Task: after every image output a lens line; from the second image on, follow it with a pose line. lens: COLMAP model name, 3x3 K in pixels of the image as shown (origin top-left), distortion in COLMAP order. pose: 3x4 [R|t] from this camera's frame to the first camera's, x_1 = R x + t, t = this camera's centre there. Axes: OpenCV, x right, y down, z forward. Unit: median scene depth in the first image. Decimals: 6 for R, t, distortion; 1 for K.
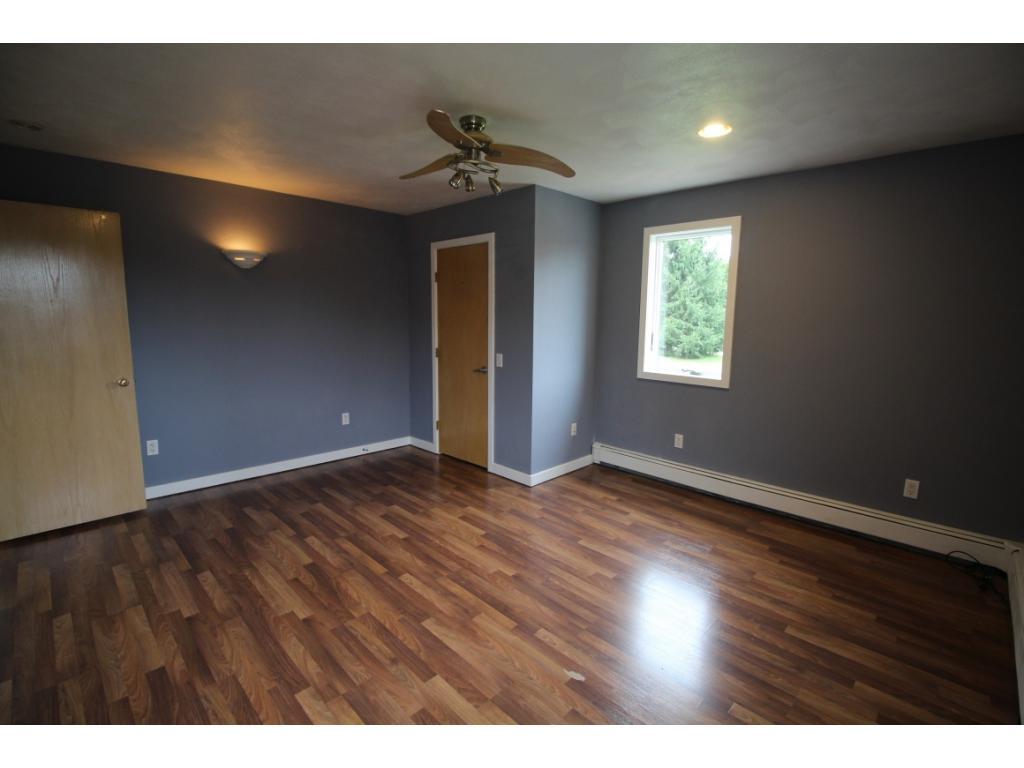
lens RADIAL K [[472.3, 0, 518.8], [0, 472.3, 381.1], [0, 0, 1]] dist [-0.009325, -0.000944]
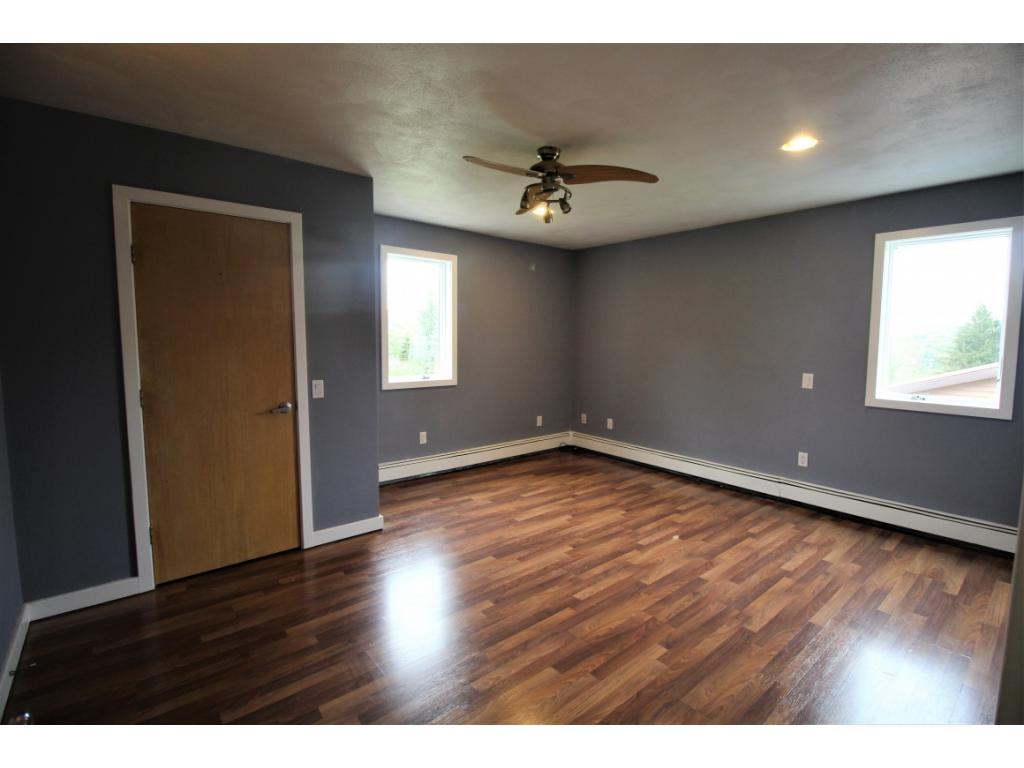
lens RADIAL K [[472.3, 0, 518.6], [0, 472.3, 382.5], [0, 0, 1]] dist [-0.009325, -0.000944]
pose [[0.099208, -0.109143, 0.989063, -1.131038], [0.133063, 0.986495, 0.095512, -0.126909], [-0.986130, 0.122132, 0.112391, 0.928837]]
